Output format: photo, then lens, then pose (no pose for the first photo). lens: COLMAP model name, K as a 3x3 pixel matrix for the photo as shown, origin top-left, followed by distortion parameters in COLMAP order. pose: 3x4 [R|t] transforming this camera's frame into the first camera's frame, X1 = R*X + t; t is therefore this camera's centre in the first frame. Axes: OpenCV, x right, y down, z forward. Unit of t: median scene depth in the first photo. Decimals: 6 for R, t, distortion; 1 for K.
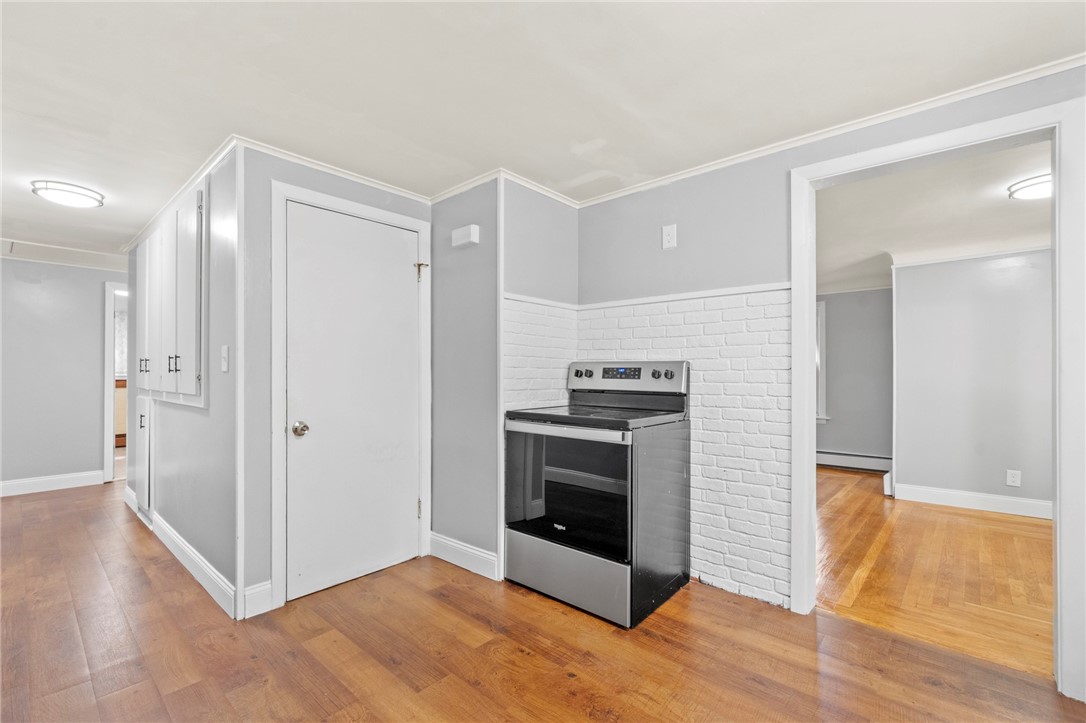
lens RADIAL K [[484.7, 0, 540.1], [0, 484.7, 366.4], [0, 0, 1]] dist [-0.001971, -0.000469]
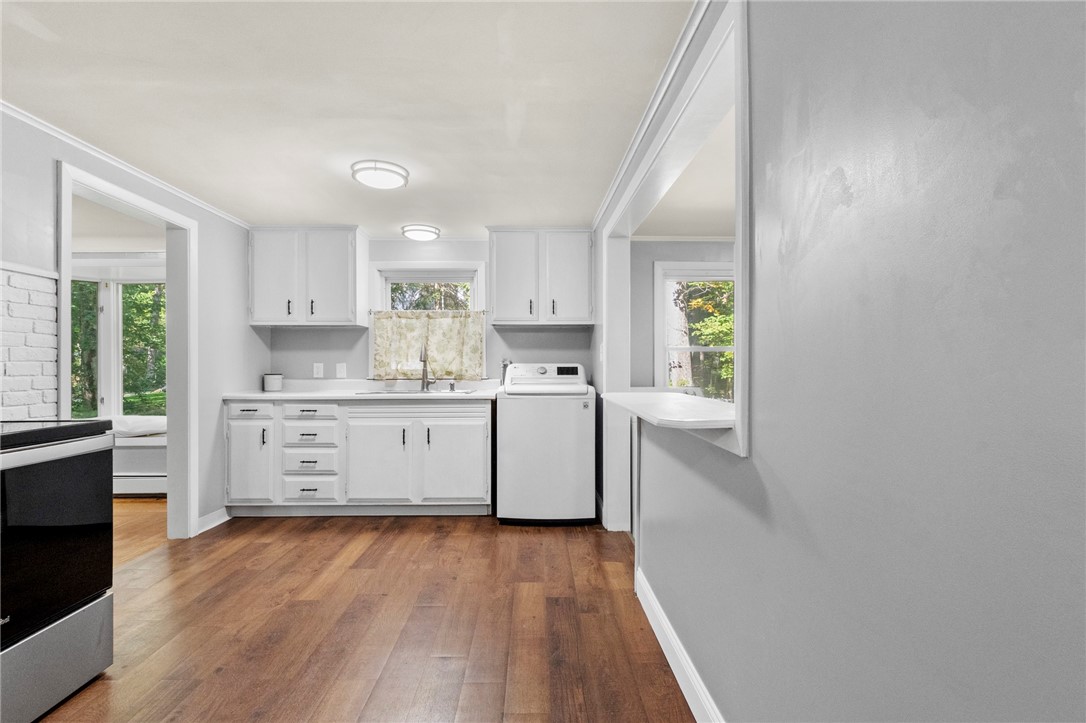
lens RADIAL K [[484.7, 0, 540.1], [0, 484.7, 366.4], [0, 0, 1]] dist [-0.001971, -0.000469]
pose [[-0.684401, 0.003369, 0.729098, -0.856793], [-0.000673, 0.999986, -0.005253, 0.021341], [-0.729105, -0.004086, -0.684390, 0.935725]]
